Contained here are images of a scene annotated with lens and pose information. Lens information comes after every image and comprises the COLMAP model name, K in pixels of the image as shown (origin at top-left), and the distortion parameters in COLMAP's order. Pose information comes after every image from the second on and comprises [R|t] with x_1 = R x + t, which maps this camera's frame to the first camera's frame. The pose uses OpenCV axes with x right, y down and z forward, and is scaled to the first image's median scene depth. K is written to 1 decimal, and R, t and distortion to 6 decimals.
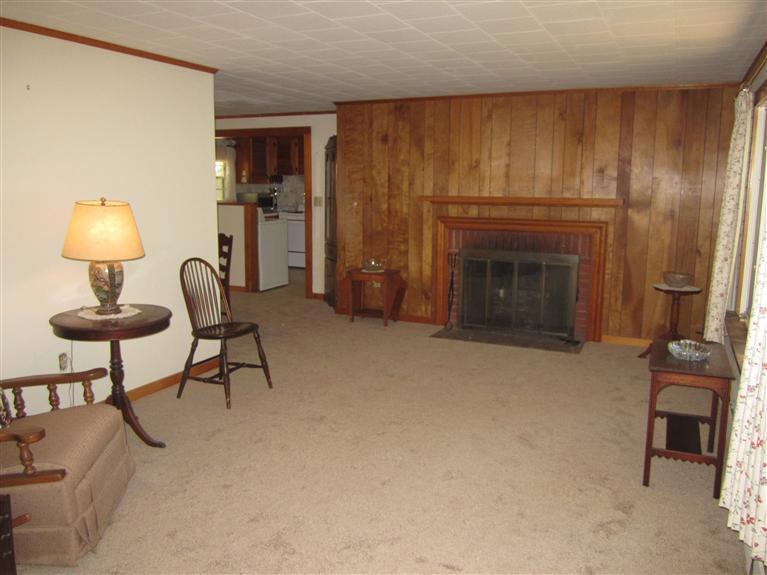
lens RADIAL K [[627.8, 0, 383.5], [0, 627.8, 287.5], [0, 0, 1]] dist [-0.050583, 0.004480]
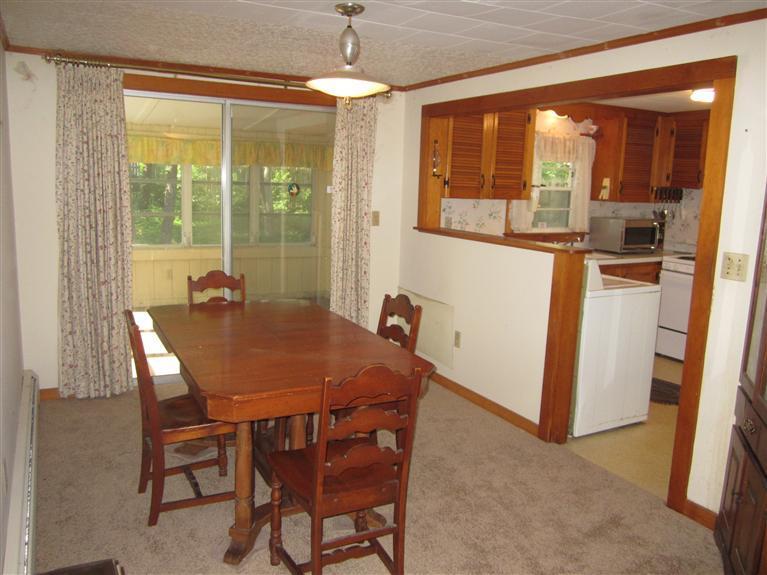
lens RADIAL K [[627.8, 0, 383.5], [0, 627.8, 287.5], [0, 0, 1]] dist [-0.050583, 0.004480]
pose [[0.797152, 0.116792, -0.592375, -0.038572], [-0.125061, 0.991775, 0.027243, -0.077570], [0.590684, 0.052366, 0.805202, 0.426426]]
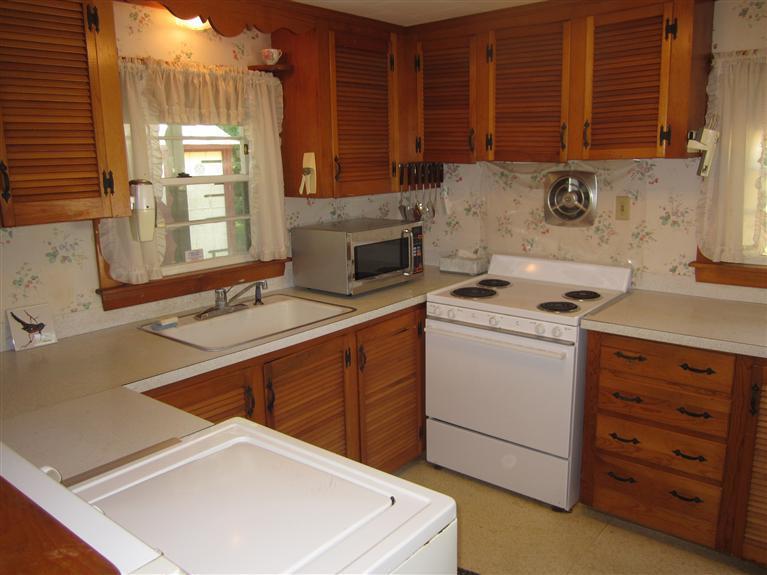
lens RADIAL K [[627.8, 0, 383.5], [0, 627.8, 287.5], [0, 0, 1]] dist [-0.050583, 0.004480]
pose [[0.965817, 0.022823, -0.258219, -0.111473], [-0.013808, 0.999232, 0.036671, -0.132913], [0.258858, -0.031852, 0.965390, 0.714525]]
